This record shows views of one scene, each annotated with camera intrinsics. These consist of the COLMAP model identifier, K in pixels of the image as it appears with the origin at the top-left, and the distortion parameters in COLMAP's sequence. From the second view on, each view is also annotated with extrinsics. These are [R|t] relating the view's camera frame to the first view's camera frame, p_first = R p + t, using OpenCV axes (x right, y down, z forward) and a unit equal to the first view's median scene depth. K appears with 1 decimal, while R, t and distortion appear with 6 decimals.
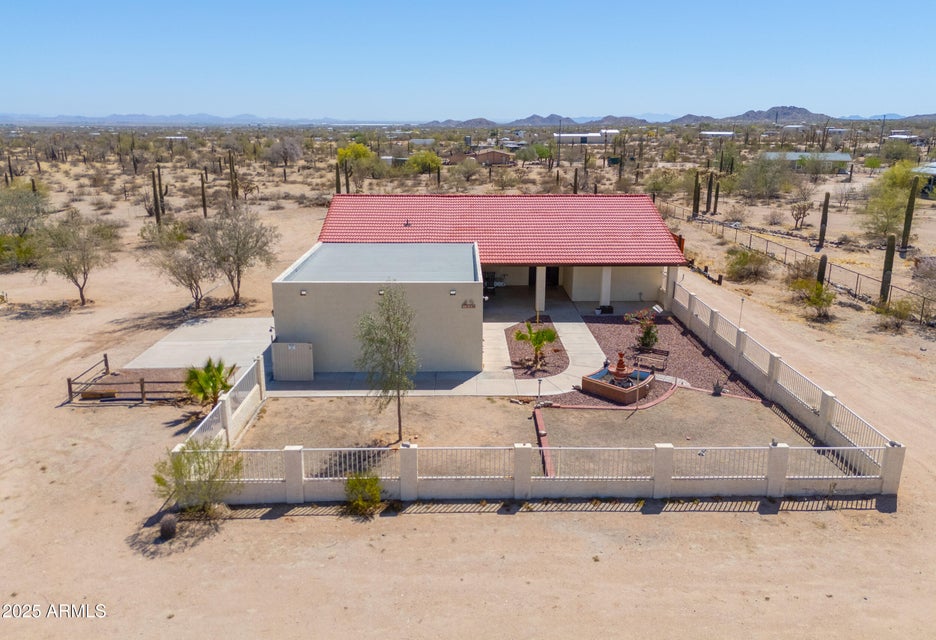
lens RADIAL K [[694.5, 0, 468.0], [0, 694.5, 320.0], [0, 0, 1]] dist [-0.003245, -0.004665]
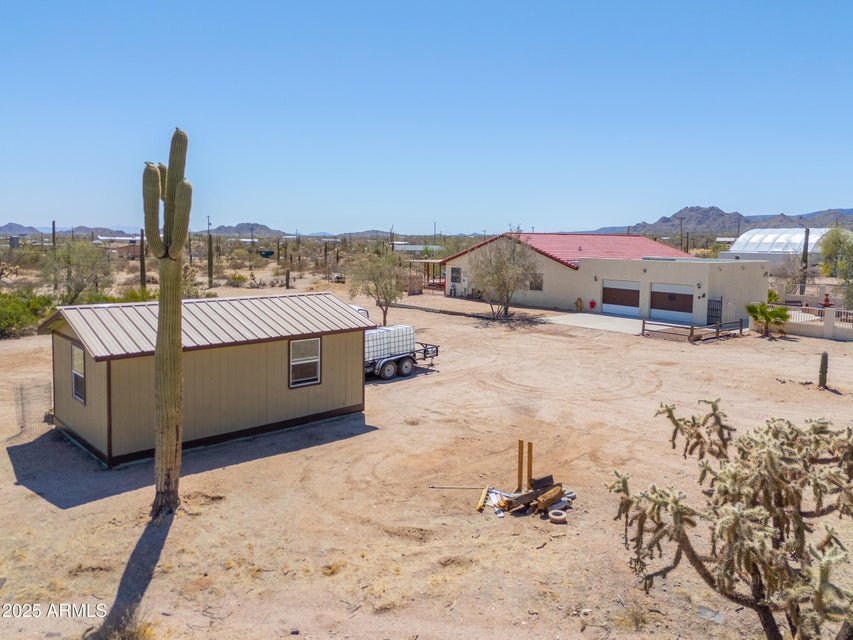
lens RADIAL K [[638.9, 0, 426.5], [0, 638.9, 320.0], [0, 0, 1]] dist [0.068195, -0.059839]
pose [[0.779568, -0.074497, 0.621871, -1.827395], [0.164768, 0.982320, -0.088875, 0.101208], [-0.604256, 0.171749, 0.778060, 0.317717]]
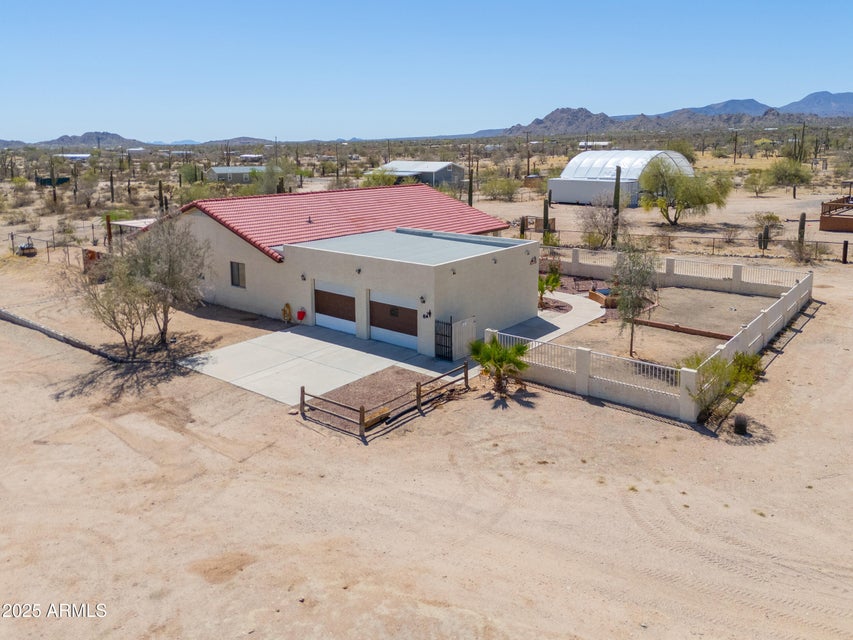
lens RADIAL K [[638.9, 0, 426.5], [0, 638.9, 320.0], [0, 0, 1]] dist [0.068195, -0.059839]
pose [[0.649087, -0.210624, 0.730974, -1.083722], [0.222317, 0.971477, 0.082510, -0.065825], [-0.727503, 0.108951, 0.677398, 0.417595]]
